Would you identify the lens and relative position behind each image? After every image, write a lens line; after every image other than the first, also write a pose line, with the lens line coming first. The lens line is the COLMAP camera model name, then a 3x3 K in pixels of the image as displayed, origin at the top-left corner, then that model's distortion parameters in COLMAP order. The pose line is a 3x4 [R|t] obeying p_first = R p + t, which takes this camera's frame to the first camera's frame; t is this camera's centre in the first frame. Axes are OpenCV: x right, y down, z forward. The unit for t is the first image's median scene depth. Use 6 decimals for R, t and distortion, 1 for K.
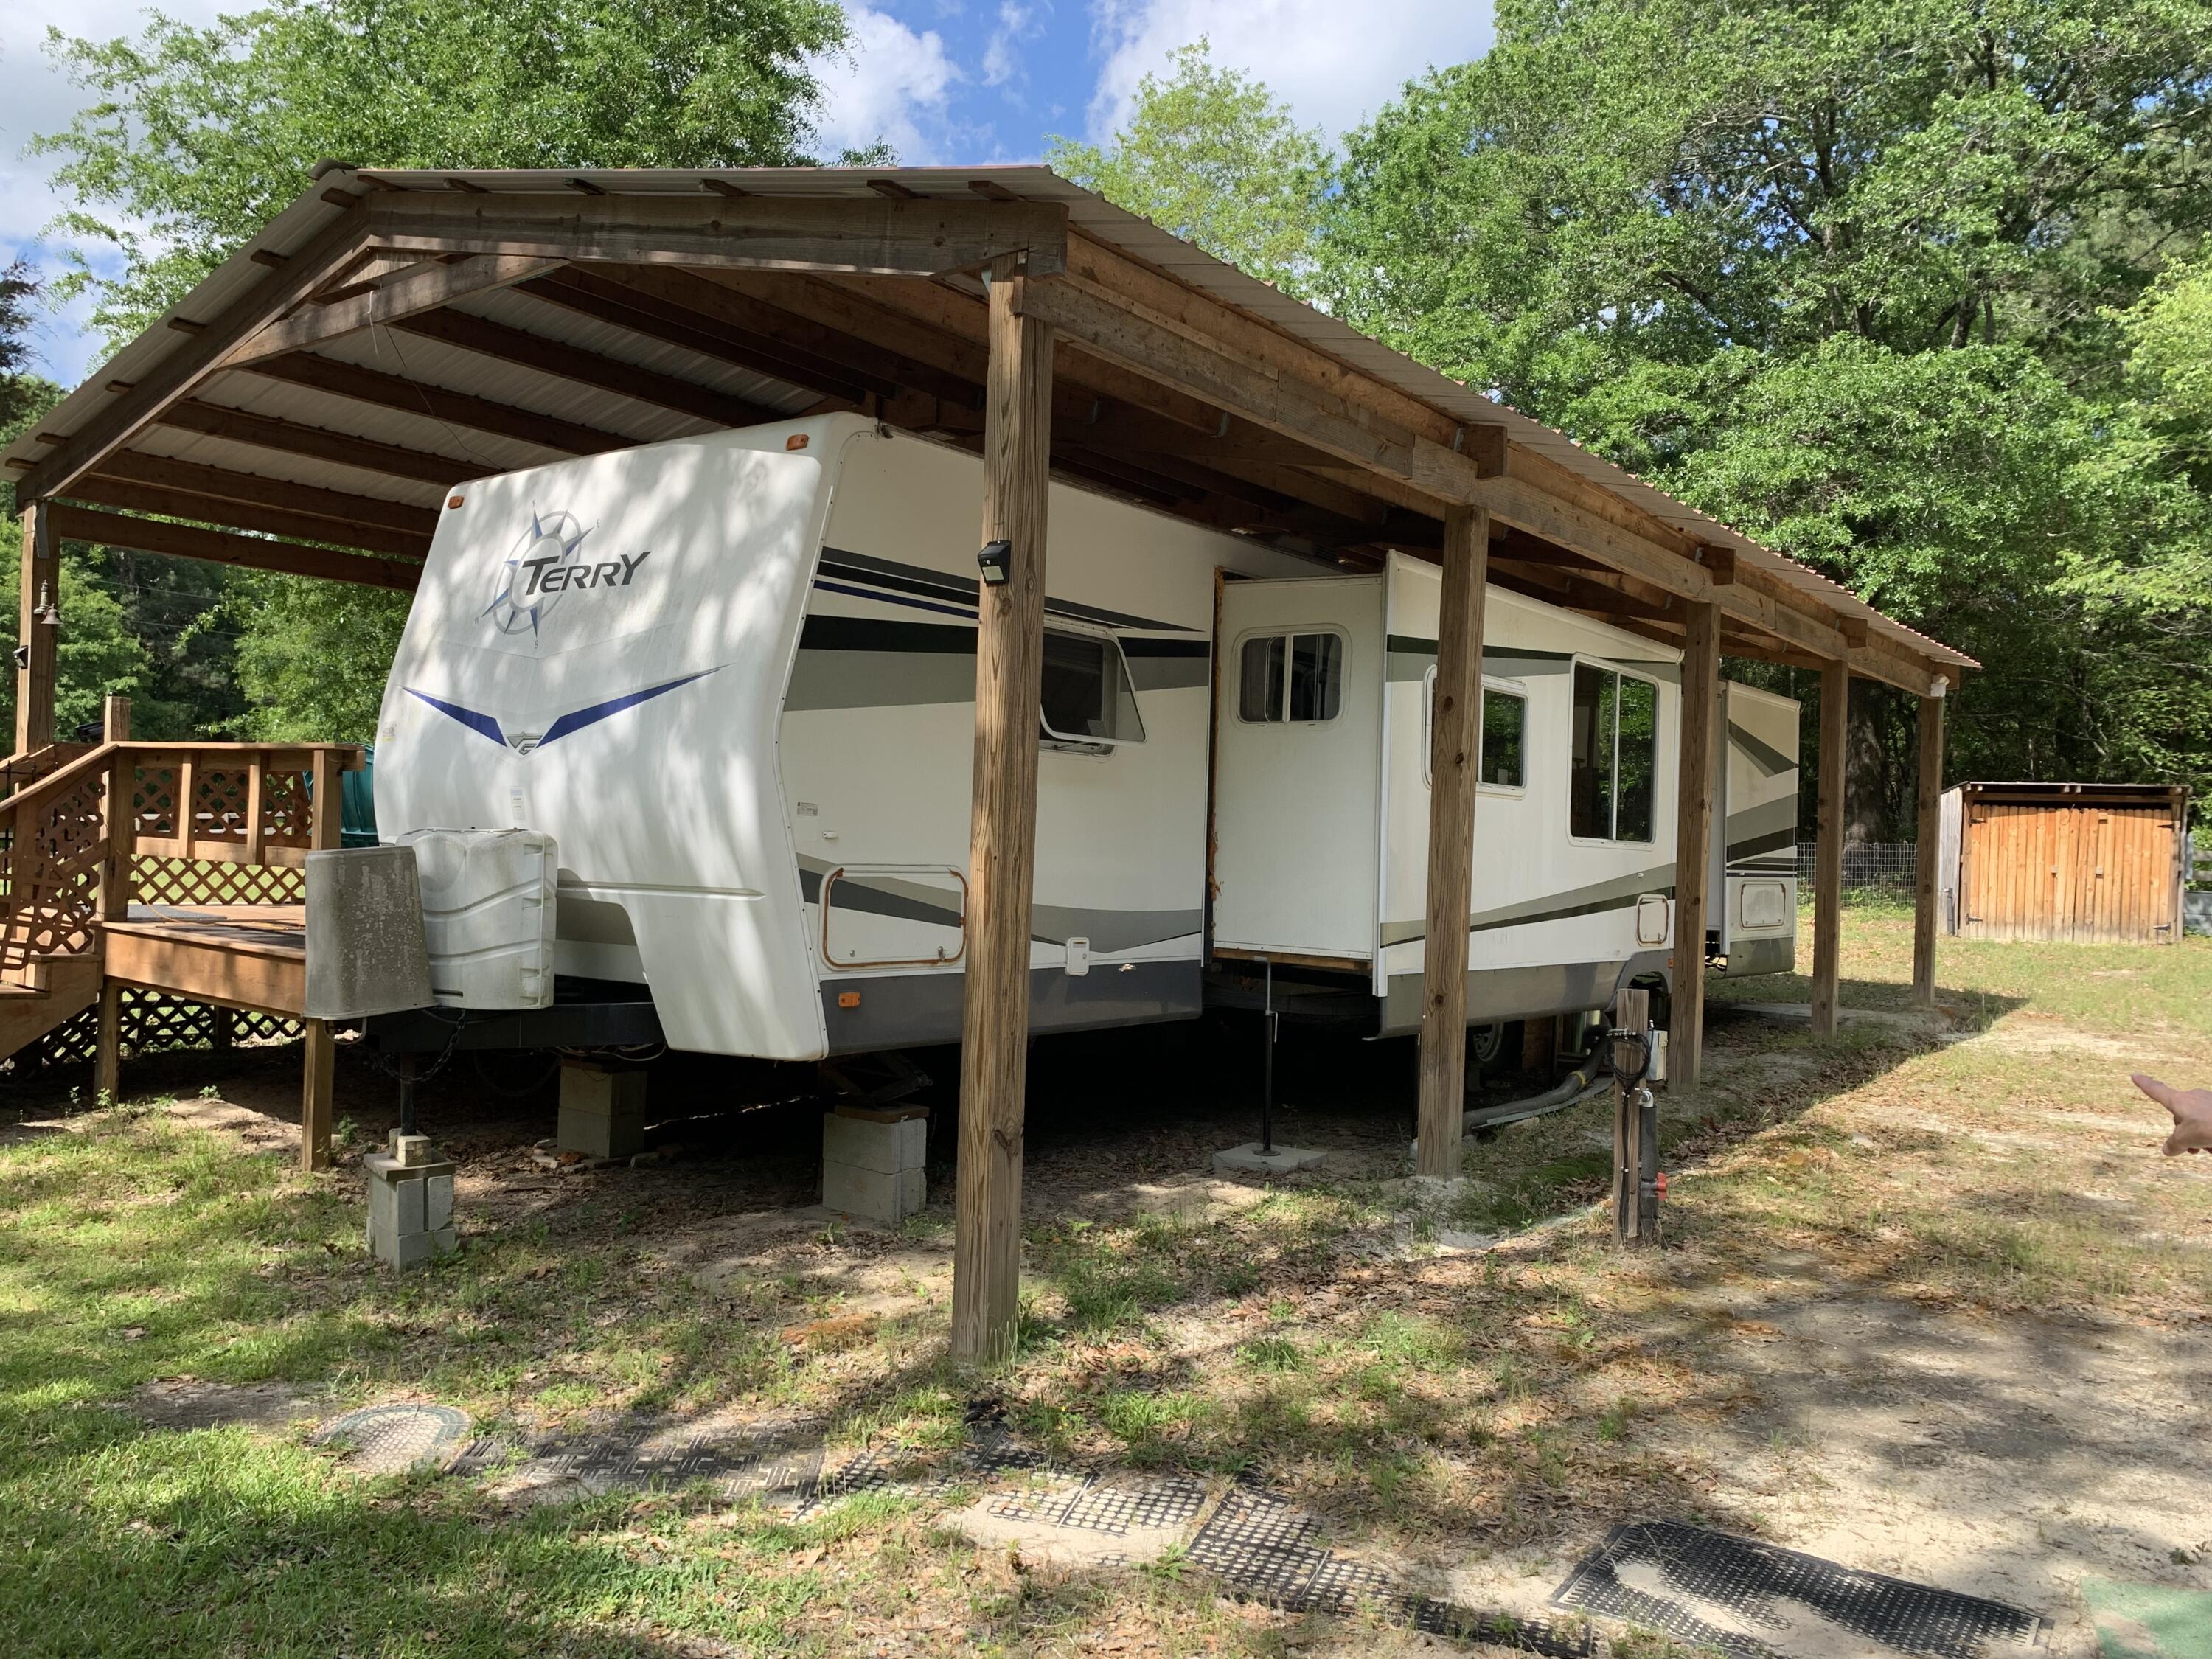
lens RADIAL K [[1659.7, 0, 1103.5], [0, 1659.7, 826.1], [0, 0, 1]] dist [0.011008, 0.006751]
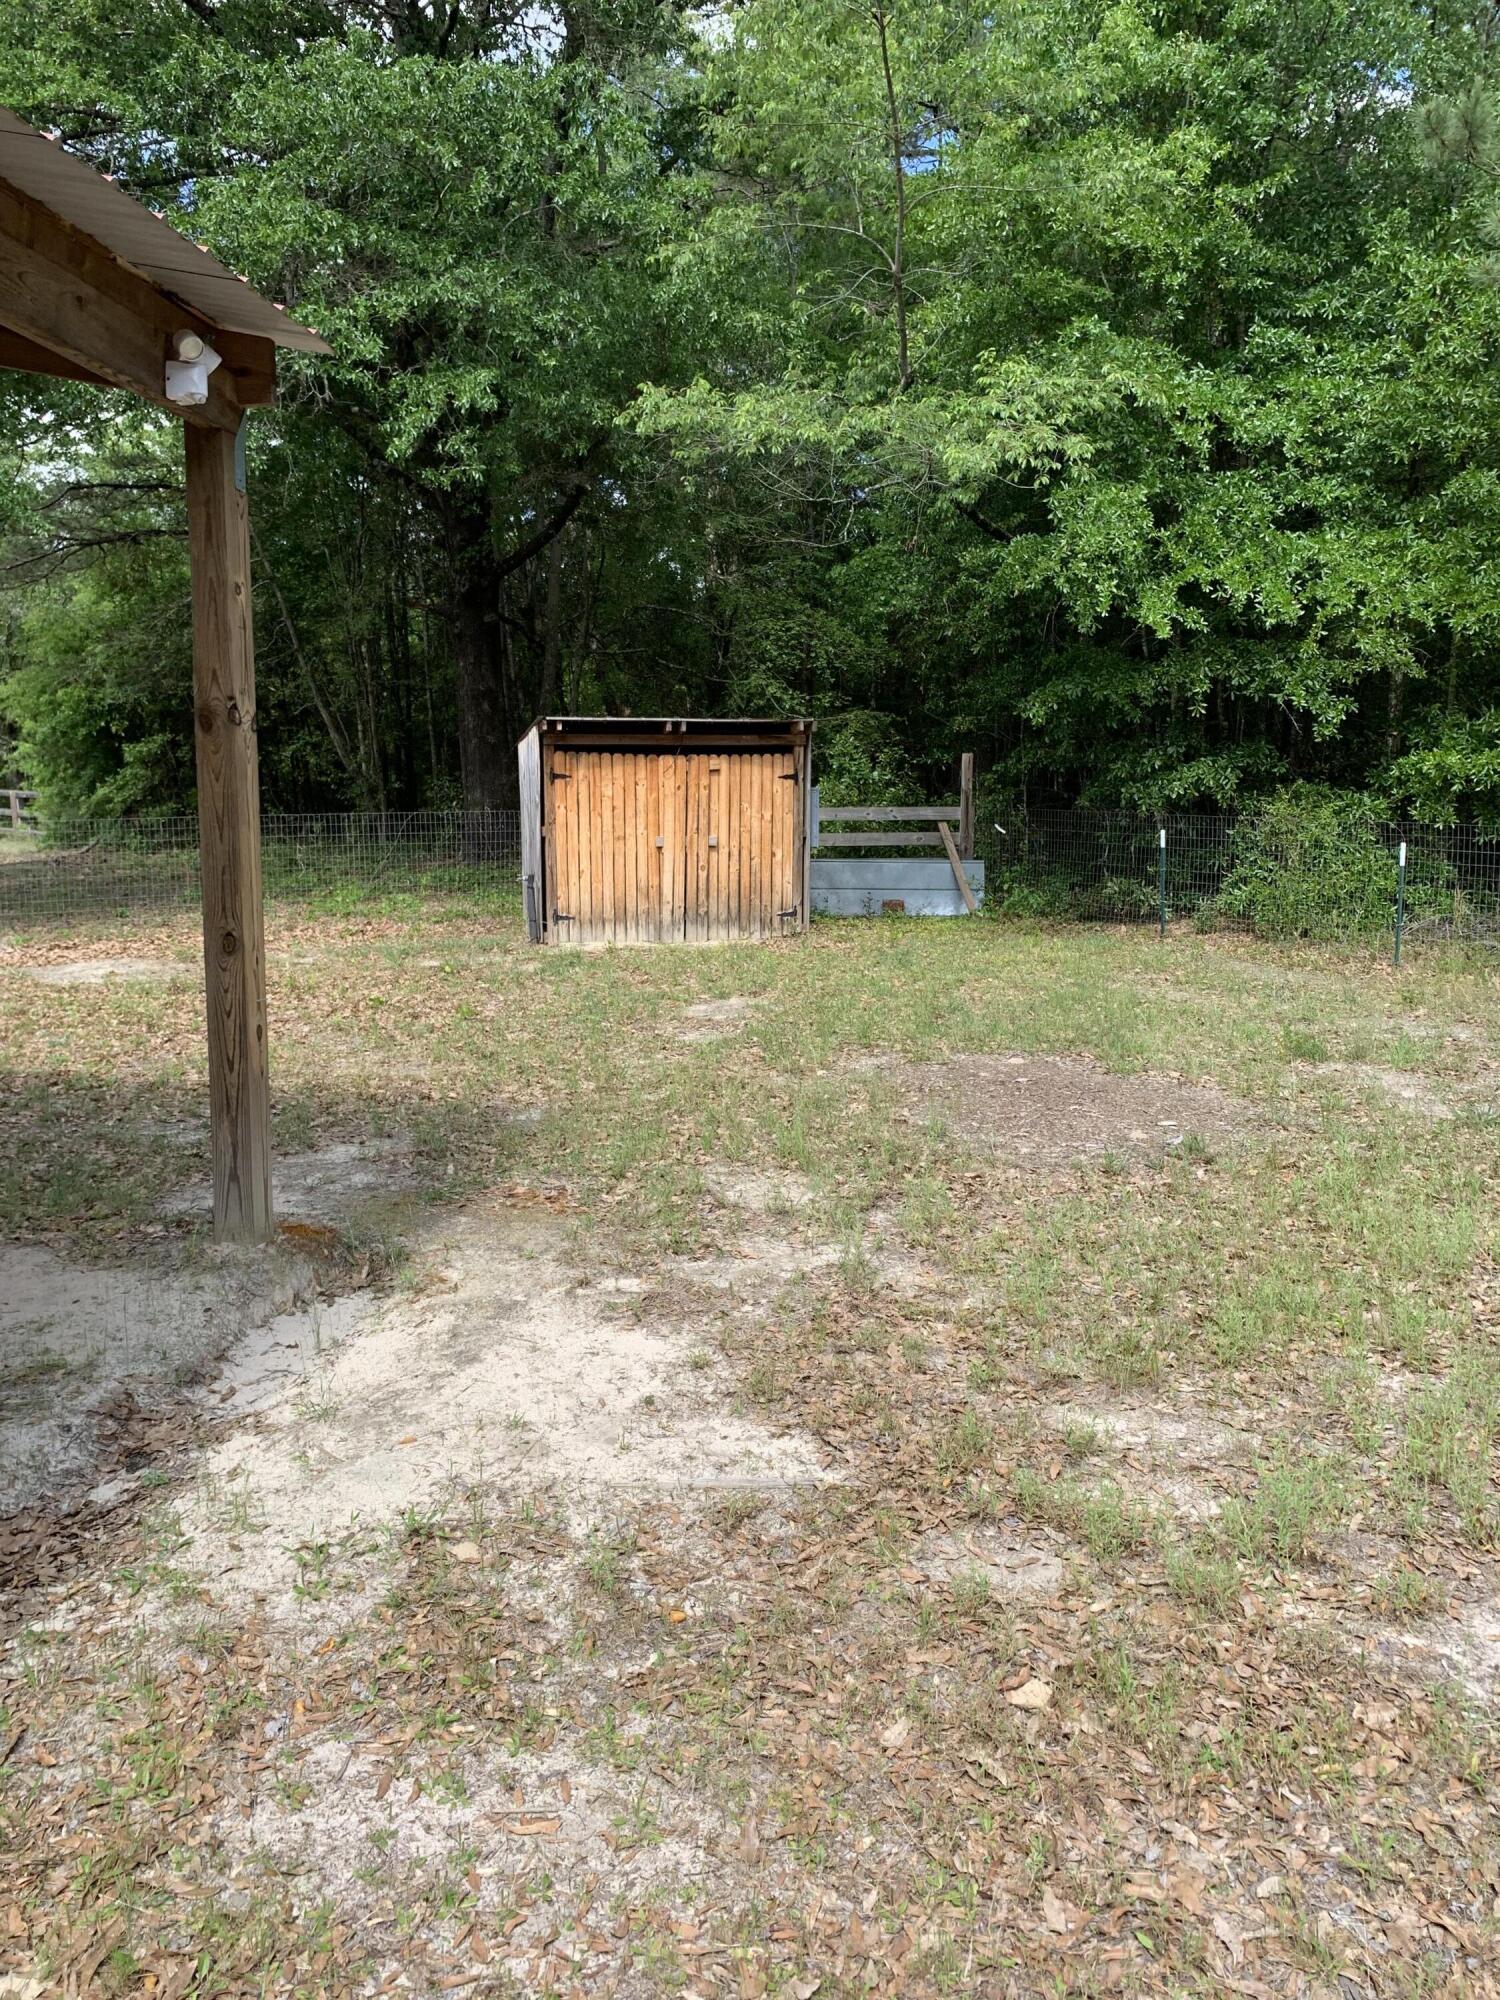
lens RADIAL K [[1500.7, 0, 767.0], [0, 1500.7, 1008.5], [0, 0, 1]] dist [0.011008, 0.006751]
pose [[0.857578, -0.102017, 0.504135, 0.275432], [0.031155, 0.988636, 0.147063, 0.003590], [-0.513409, -0.110412, 0.851011, 0.416212]]
